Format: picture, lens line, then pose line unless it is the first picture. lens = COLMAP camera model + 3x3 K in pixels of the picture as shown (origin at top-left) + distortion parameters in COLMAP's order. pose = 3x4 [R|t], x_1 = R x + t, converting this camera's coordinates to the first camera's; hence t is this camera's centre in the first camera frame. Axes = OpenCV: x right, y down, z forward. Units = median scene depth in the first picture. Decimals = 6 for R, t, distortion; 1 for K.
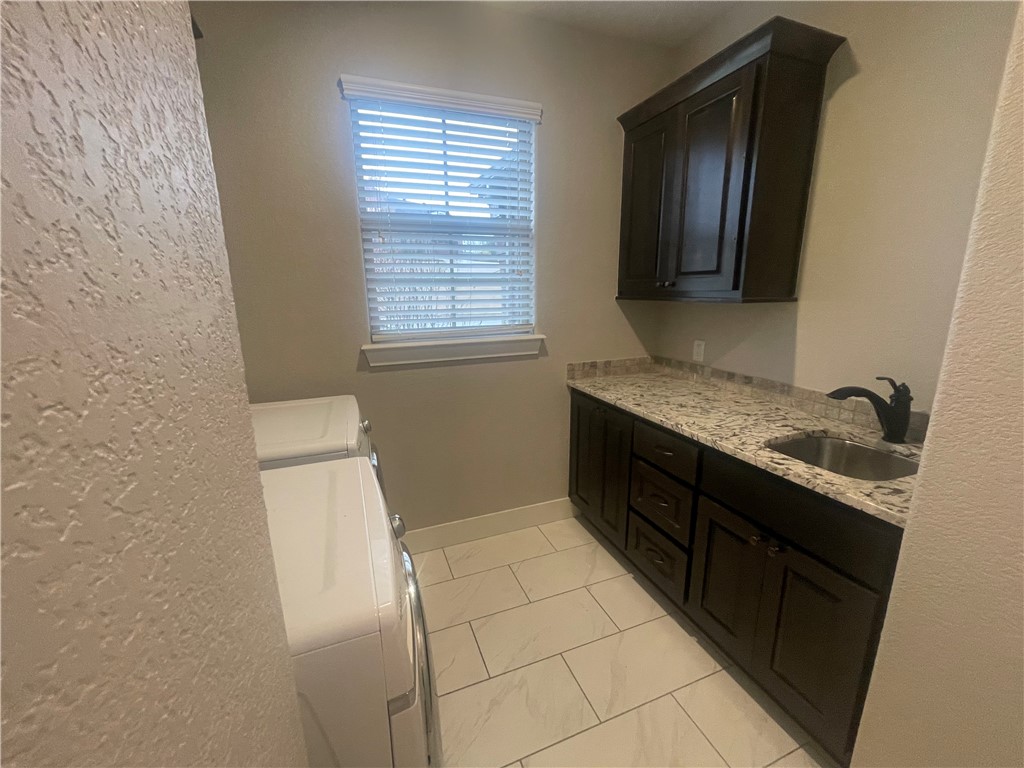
lens RADIAL K [[412.7, 0, 507.5], [0, 412.7, 384.0], [0, 0, 1]] dist [0.001015, 0.000083]
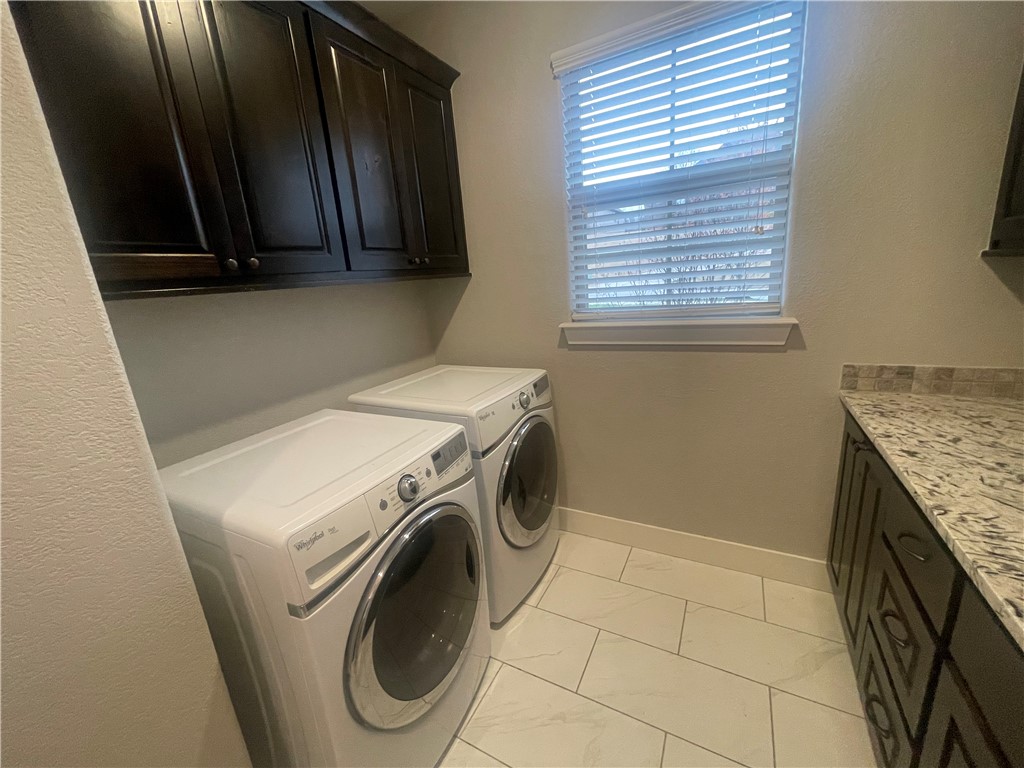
lens RADIAL K [[412.7, 0, 508.2], [0, 412.7, 384.2], [0, 0, 1]] dist [0.001015, 0.000083]
pose [[0.650681, 0.154480, -0.743472, 0.323082], [-0.101553, 0.987996, 0.116409, -0.045593], [0.752530, -0.000243, 0.658558, 0.201485]]
